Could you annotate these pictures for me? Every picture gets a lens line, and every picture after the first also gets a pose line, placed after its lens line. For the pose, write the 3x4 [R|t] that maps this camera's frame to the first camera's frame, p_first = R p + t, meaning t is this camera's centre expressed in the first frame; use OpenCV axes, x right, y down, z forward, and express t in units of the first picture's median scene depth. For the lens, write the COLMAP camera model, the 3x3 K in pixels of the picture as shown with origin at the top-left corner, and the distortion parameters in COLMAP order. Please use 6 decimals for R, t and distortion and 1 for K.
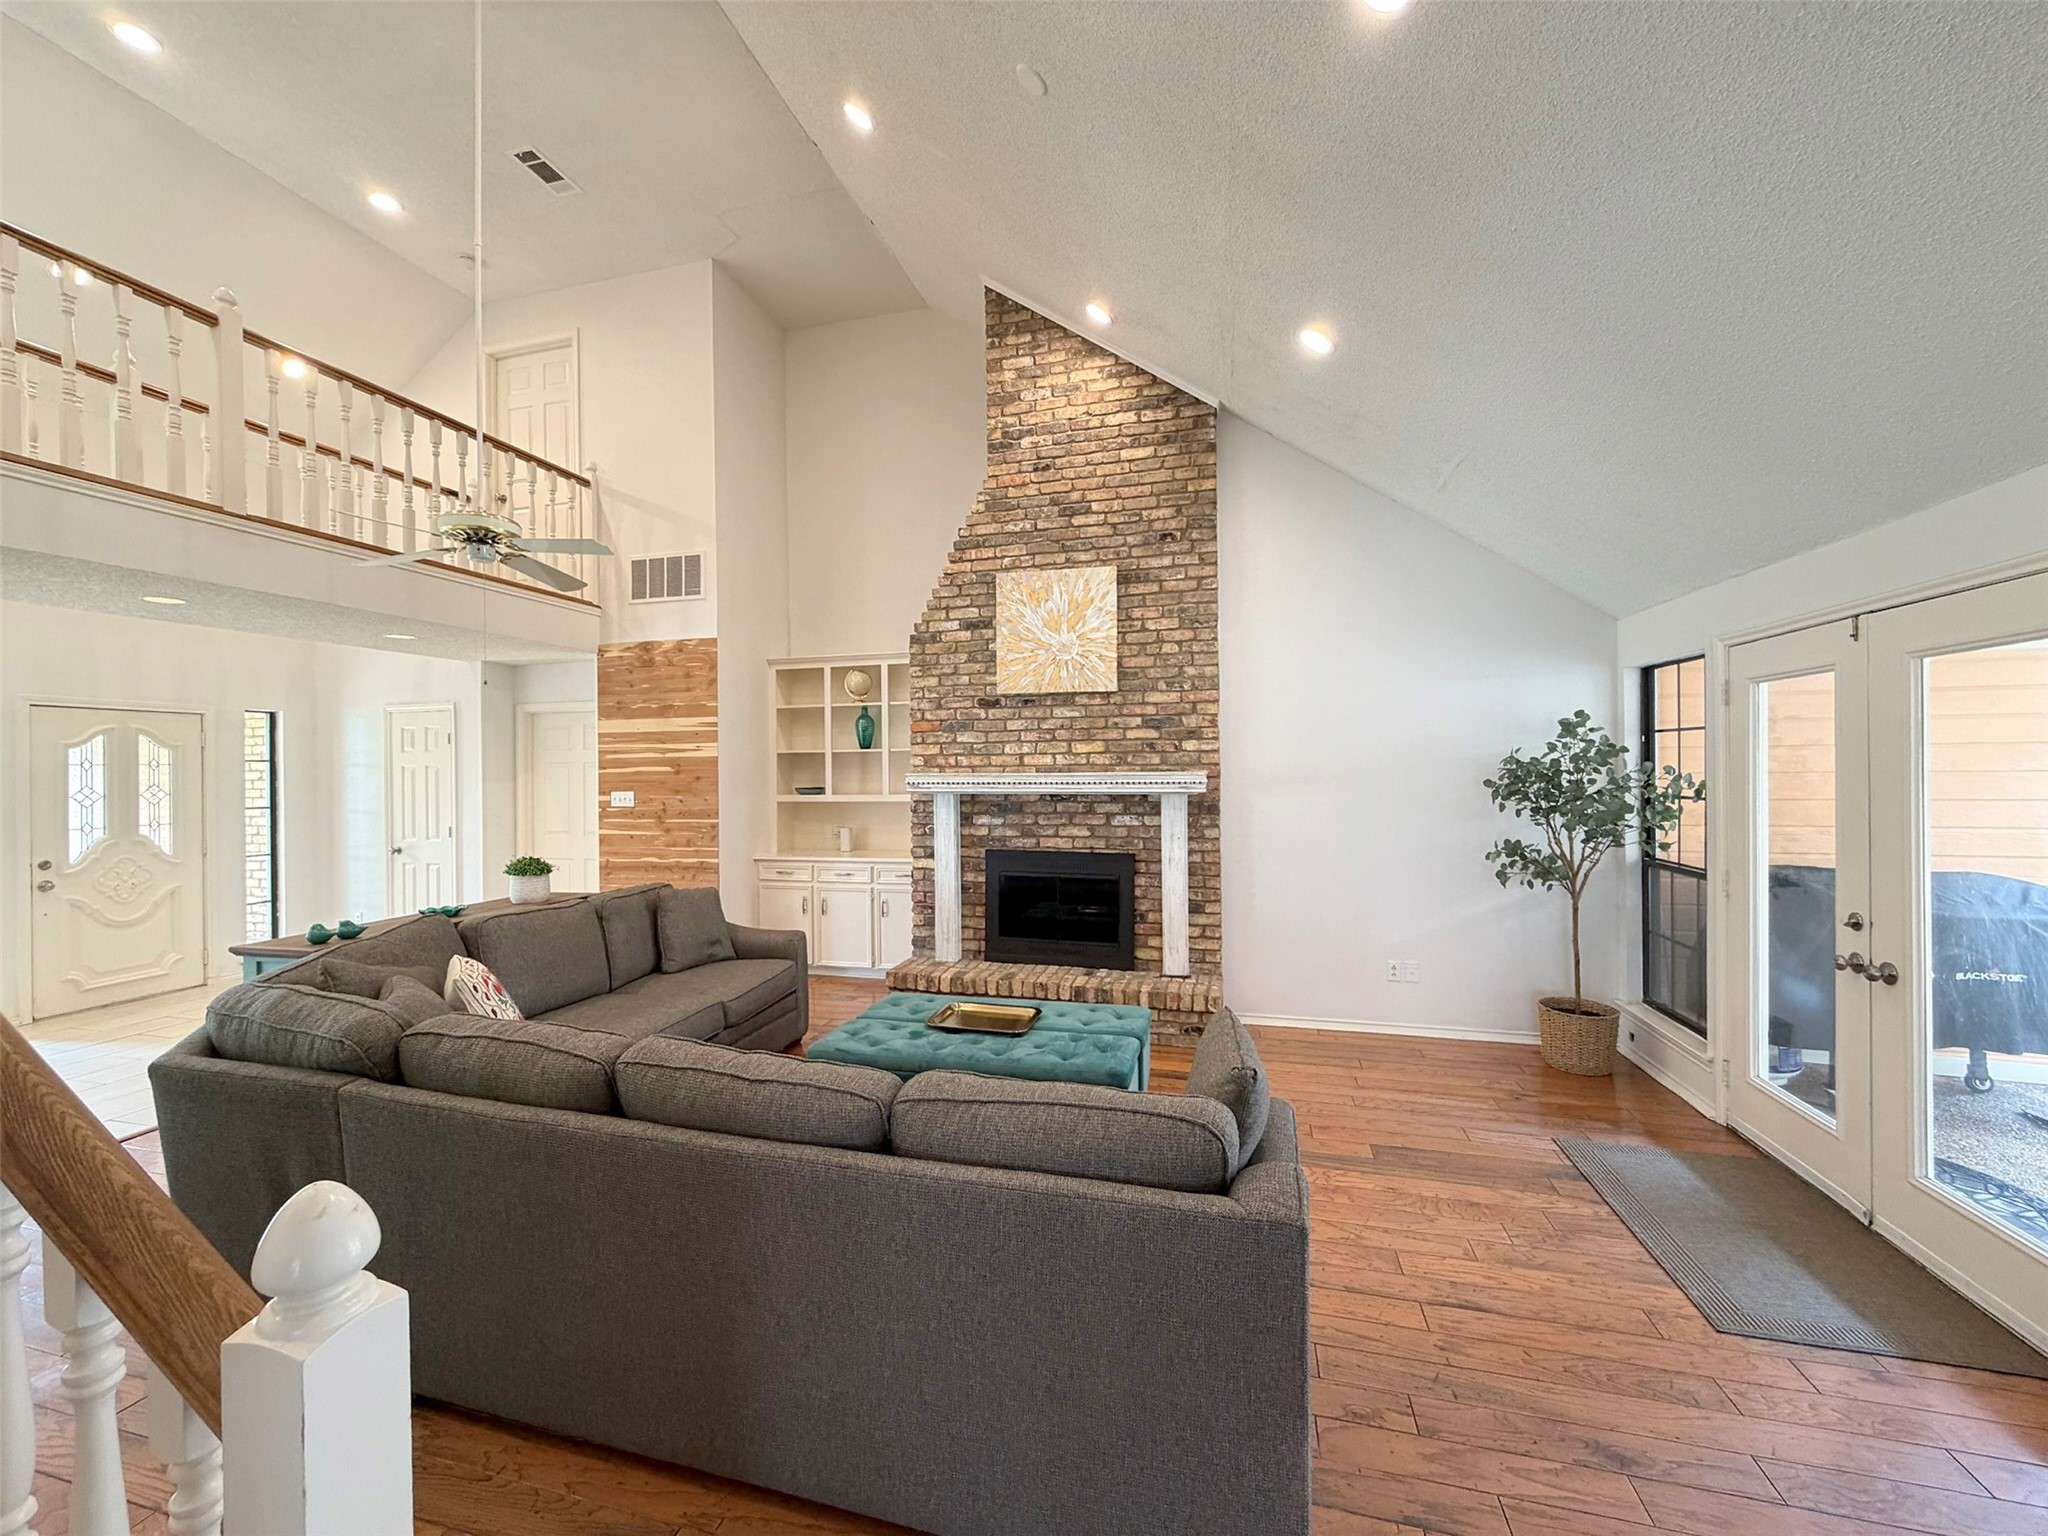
lens RADIAL K [[817.8, 0, 1017.0], [0, 817.8, 767.8], [0, 0, 1]] dist [0.003146, -0.000743]
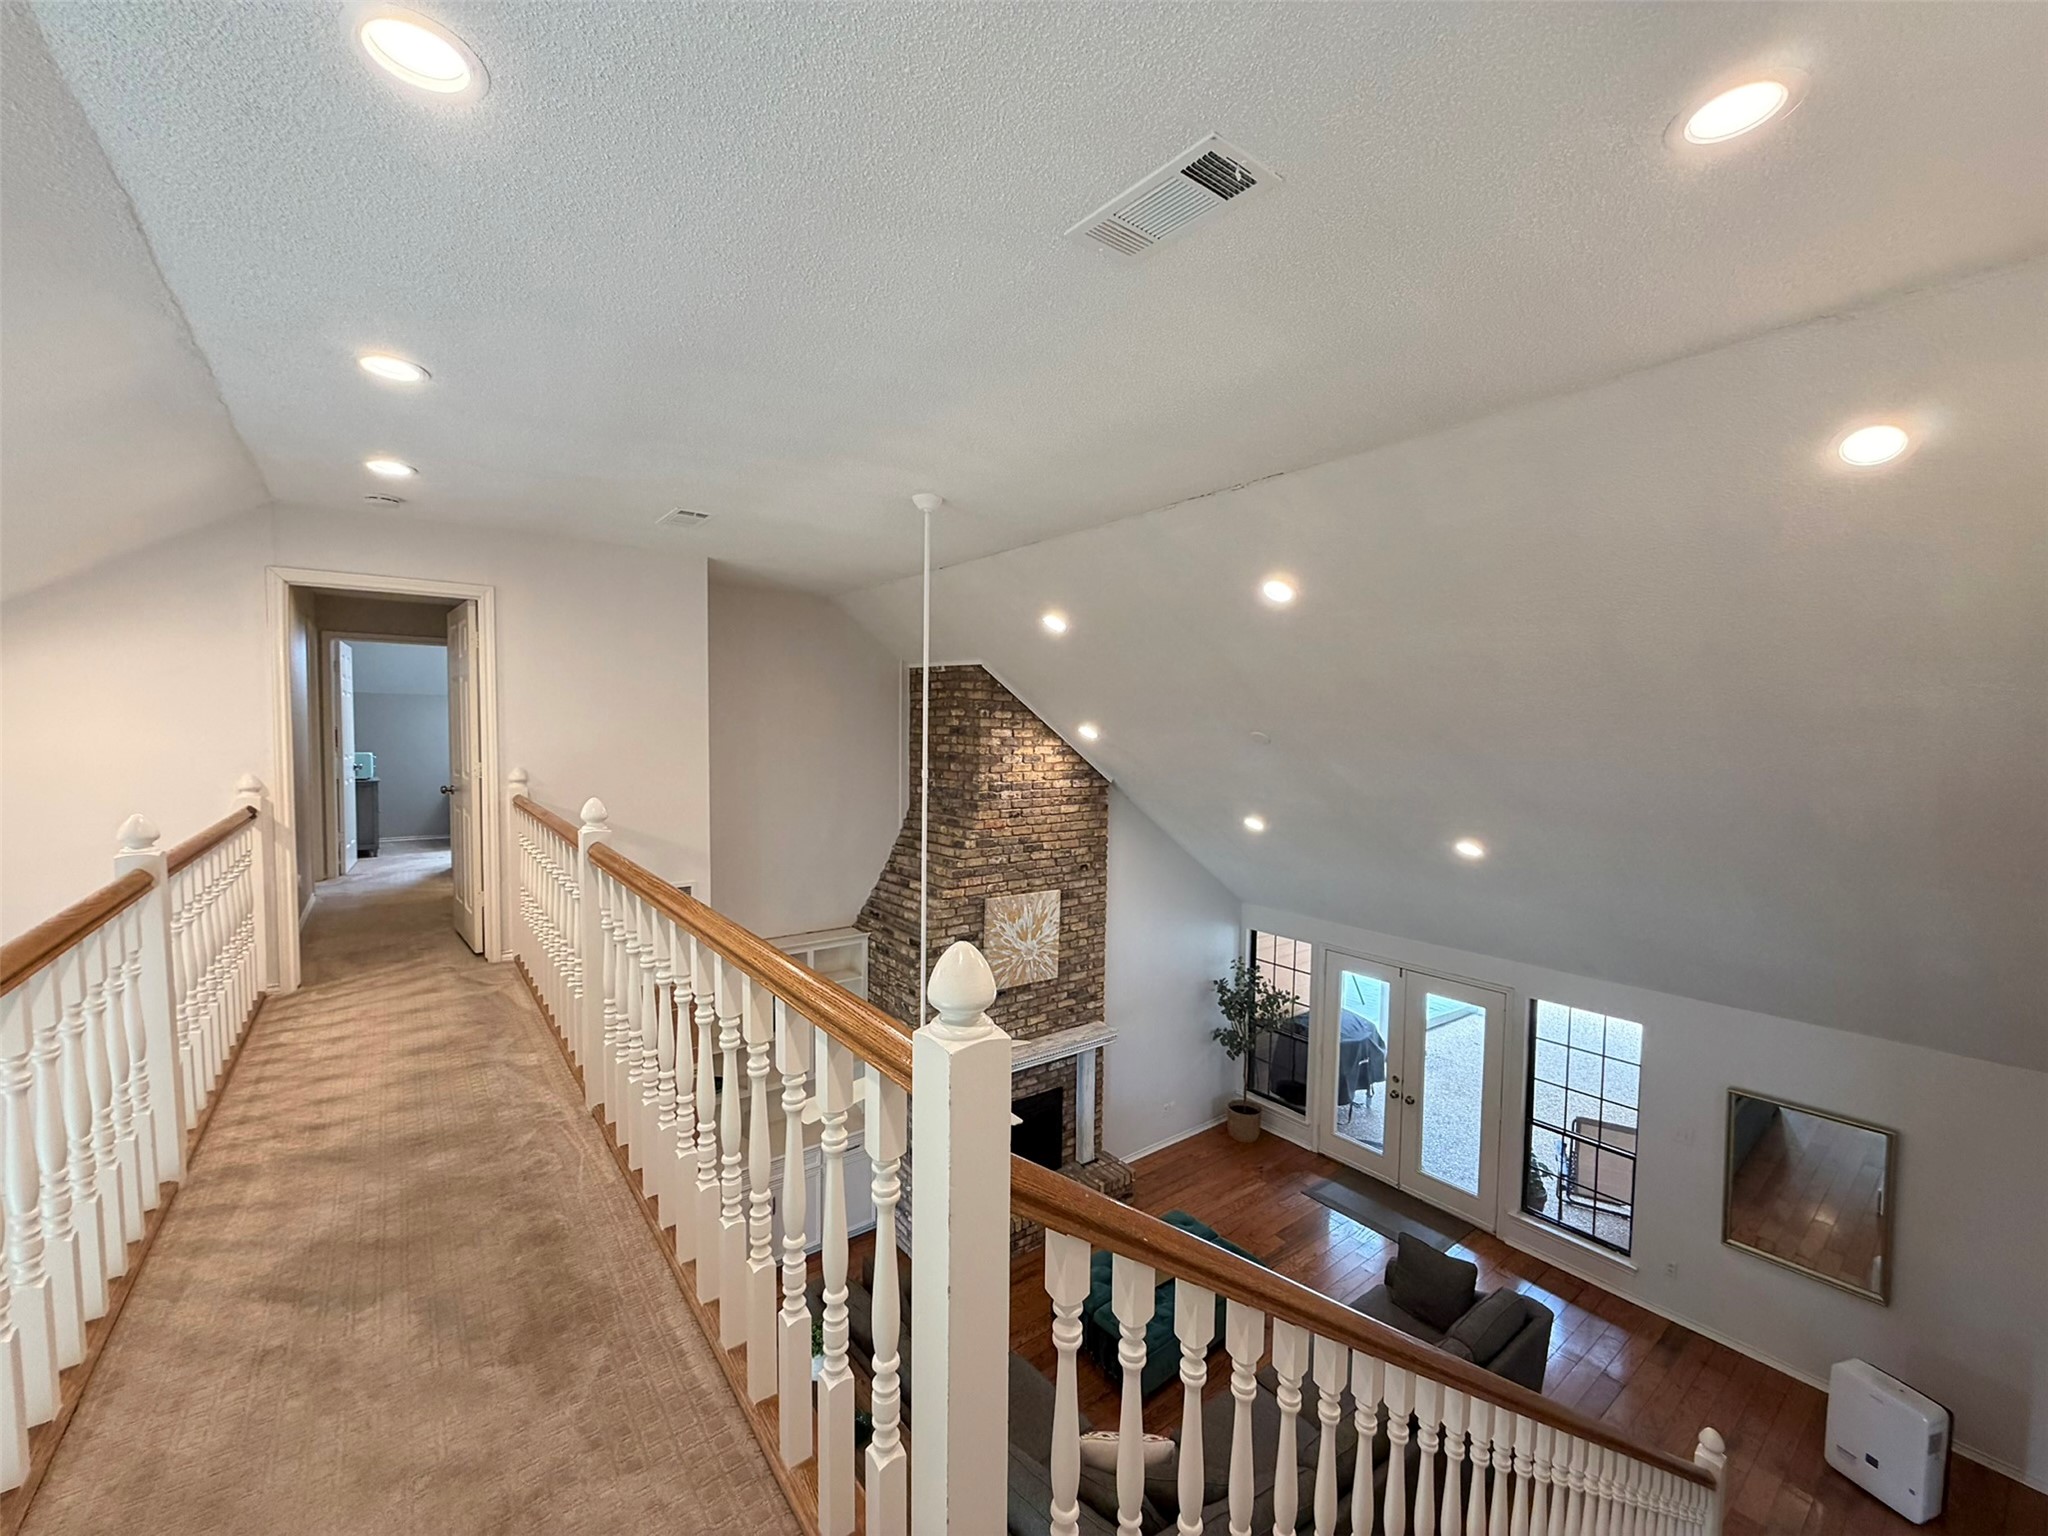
lens RADIAL K [[817.8, 0, 1014.5], [0, 817.8, 773.9], [0, 0, 1]] dist [0.003146, -0.000743]
pose [[0.613721, -0.022356, 0.789207, -1.002695], [-0.018553, 0.998915, 0.042725, -0.490911], [-0.789305, -0.040864, 0.612640, 0.204595]]
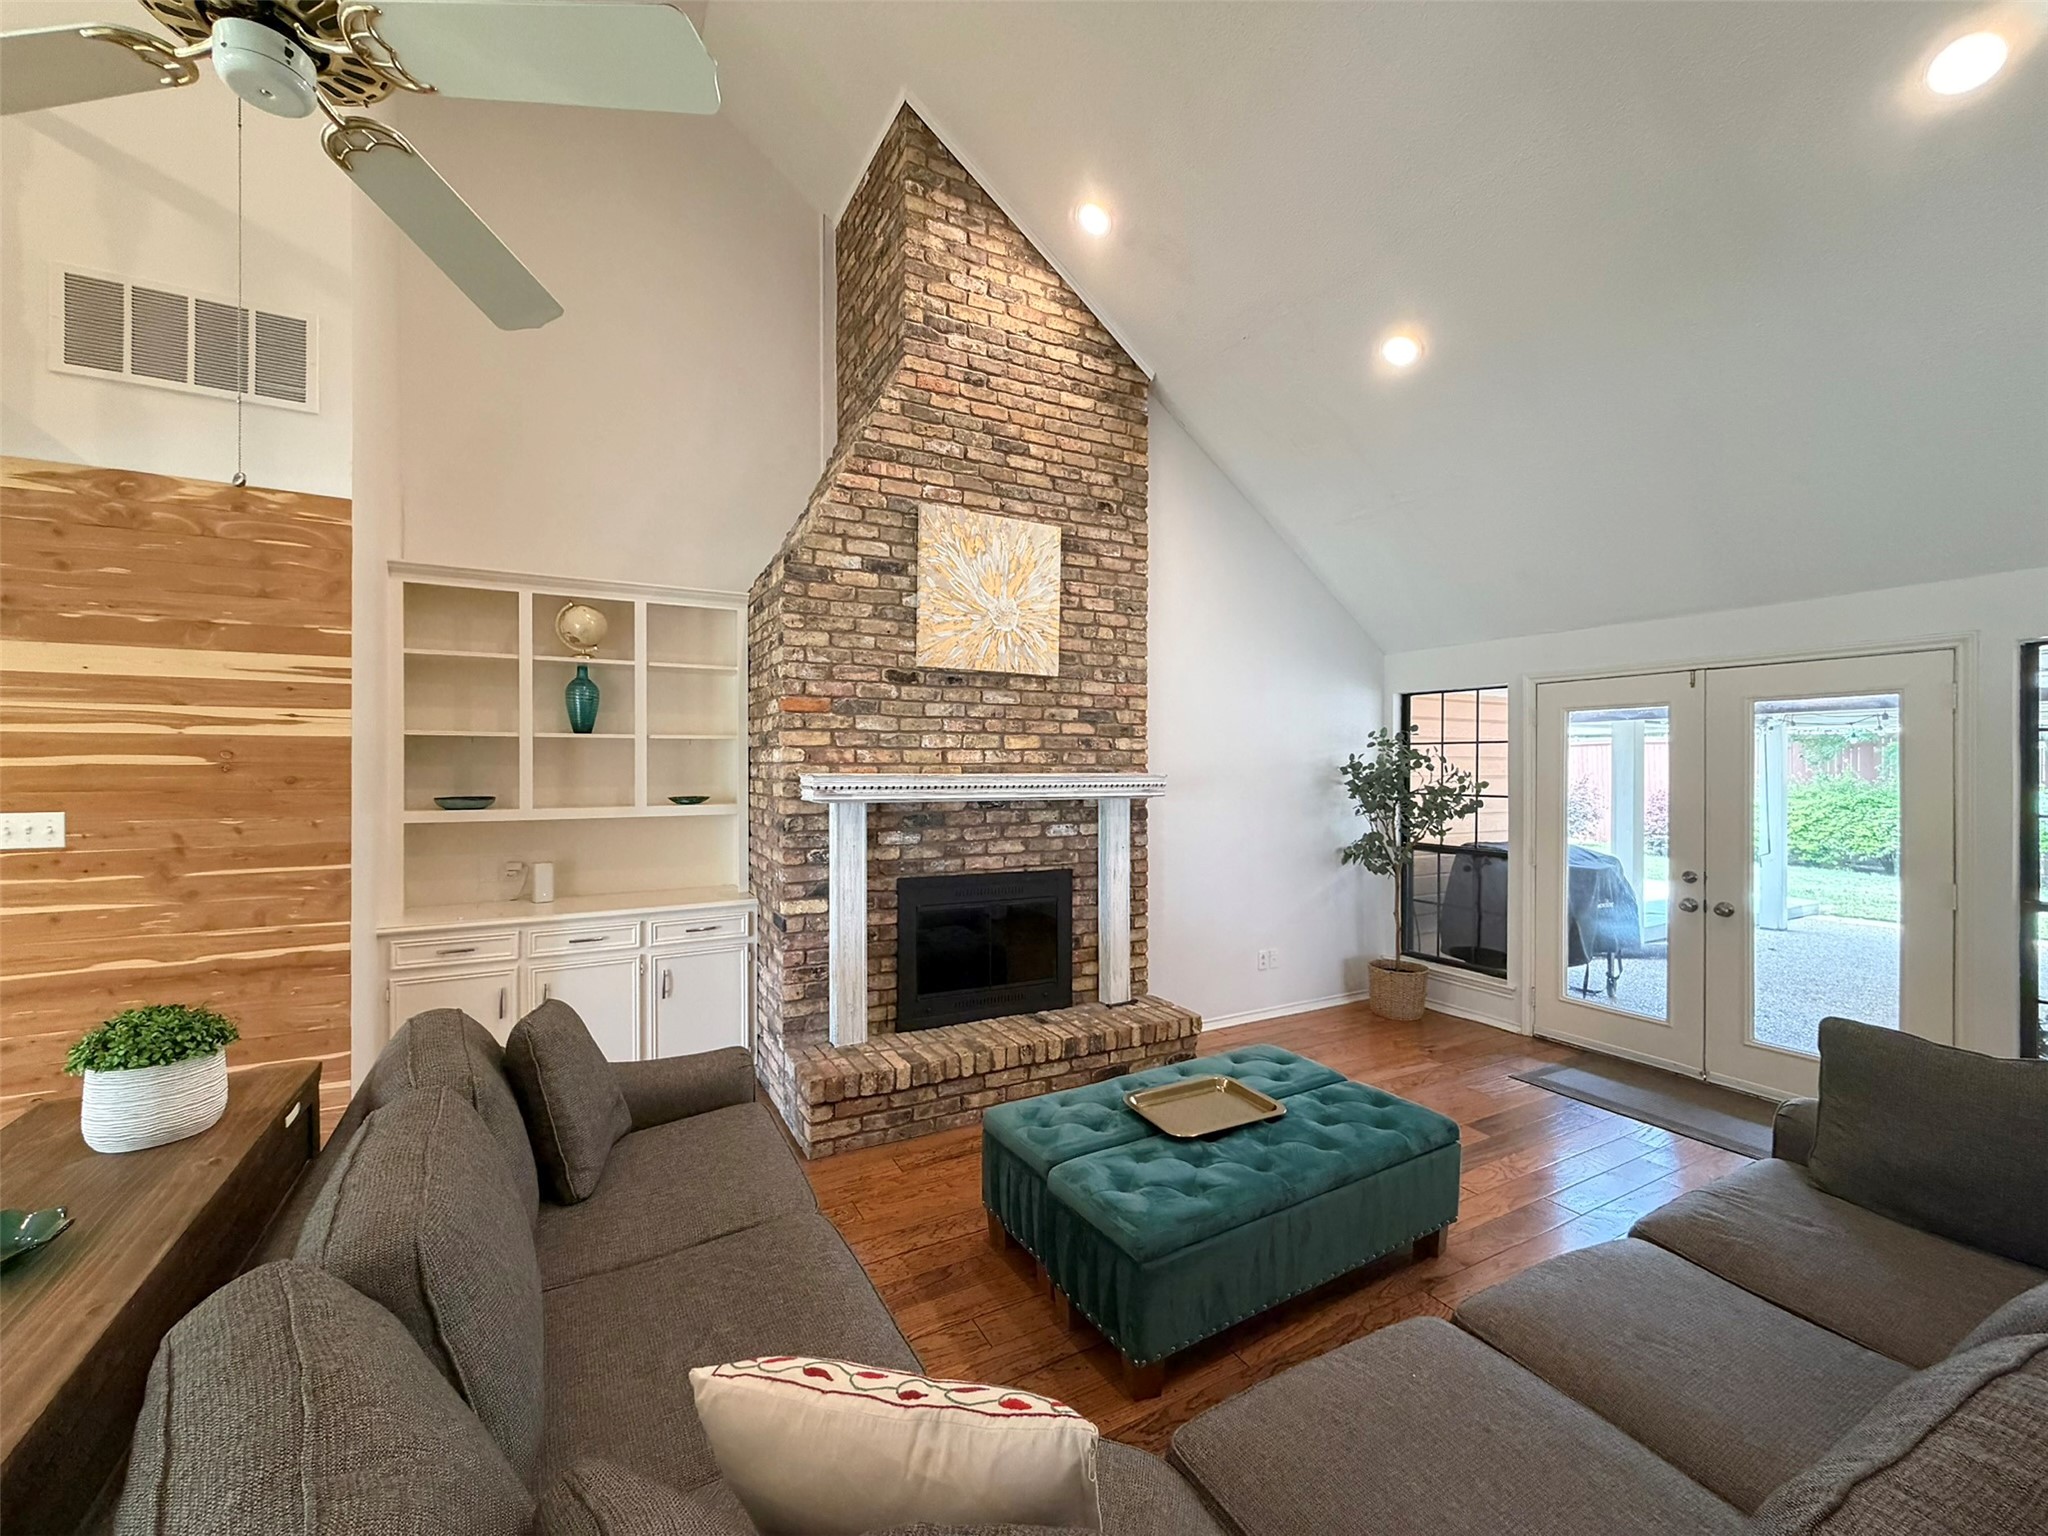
lens RADIAL K [[817.8, 0, 1015.4], [0, 817.8, 768.9], [0, 0, 1]] dist [0.003146, -0.000743]
pose [[0.727657, 0.009504, 0.685875, -0.472717], [-0.007605, 0.999954, -0.005788, 0.006115], [-0.685899, -0.001004, 0.727696, 0.409430]]
